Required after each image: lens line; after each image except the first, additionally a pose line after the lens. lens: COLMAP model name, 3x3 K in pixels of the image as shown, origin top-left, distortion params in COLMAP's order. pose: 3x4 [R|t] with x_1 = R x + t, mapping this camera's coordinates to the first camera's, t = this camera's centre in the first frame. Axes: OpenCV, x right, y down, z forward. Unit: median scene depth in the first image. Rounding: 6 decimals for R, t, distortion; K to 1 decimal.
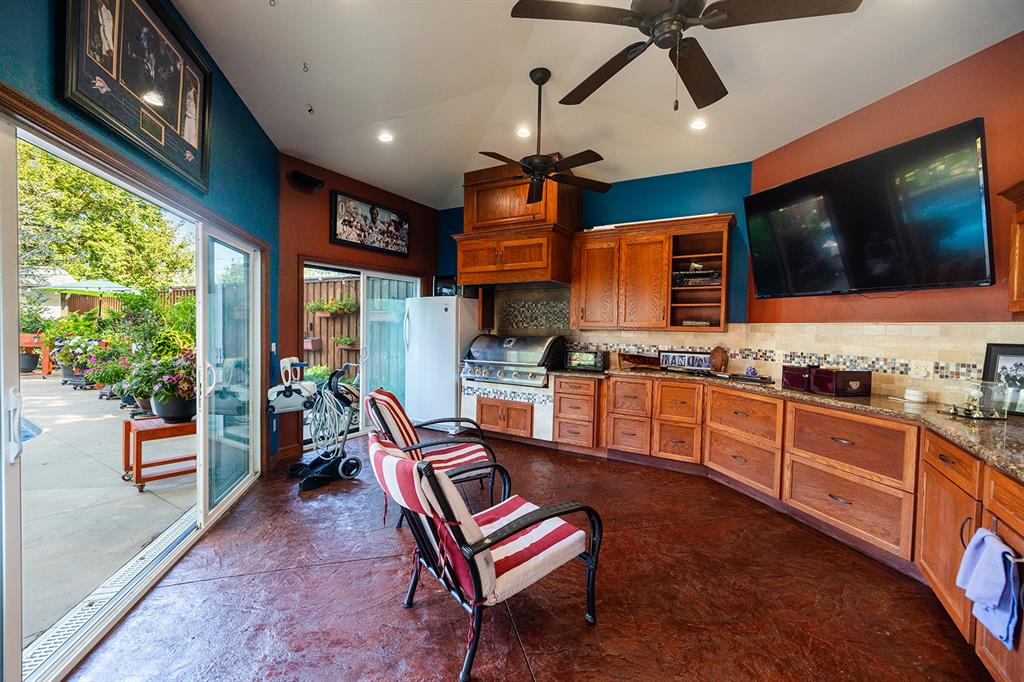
lens RADIAL K [[425.1, 0, 512.3], [0, 425.1, 338.4], [0, 0, 1]] dist [-0.001799, -0.000623]
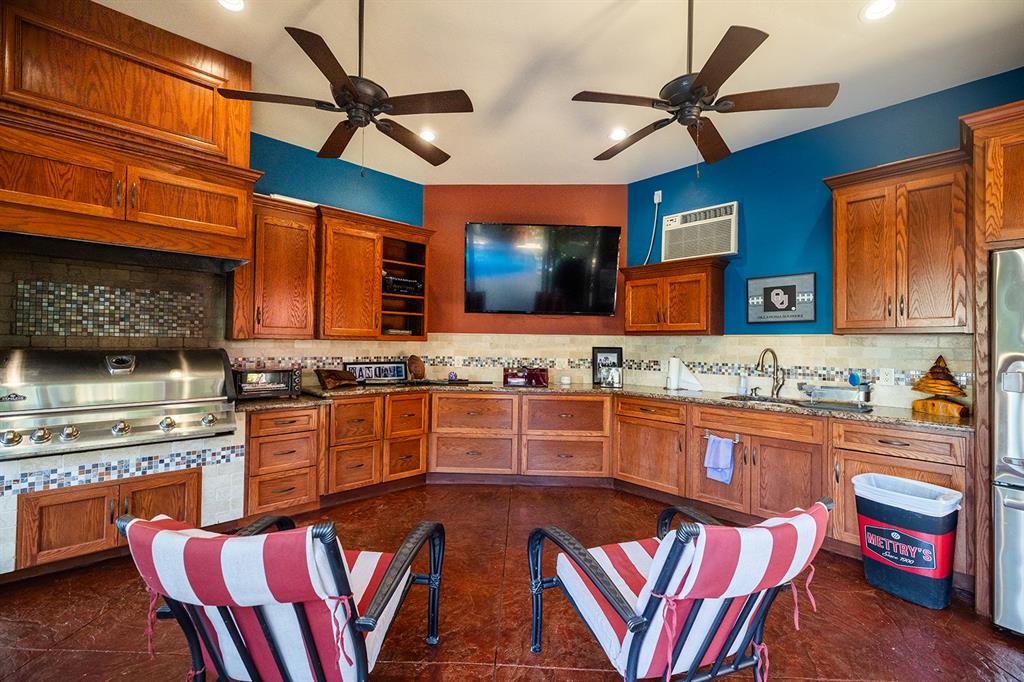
lens RADIAL K [[425.1, 0, 509.2], [0, 425.1, 338.7], [0, 0, 1]] dist [-0.001799, -0.000623]
pose [[0.281359, -0.003271, 0.959597, -0.468637], [0.015356, 0.999881, -0.001094, -0.017119], [-0.959480, 0.015044, 0.281376, 0.530305]]
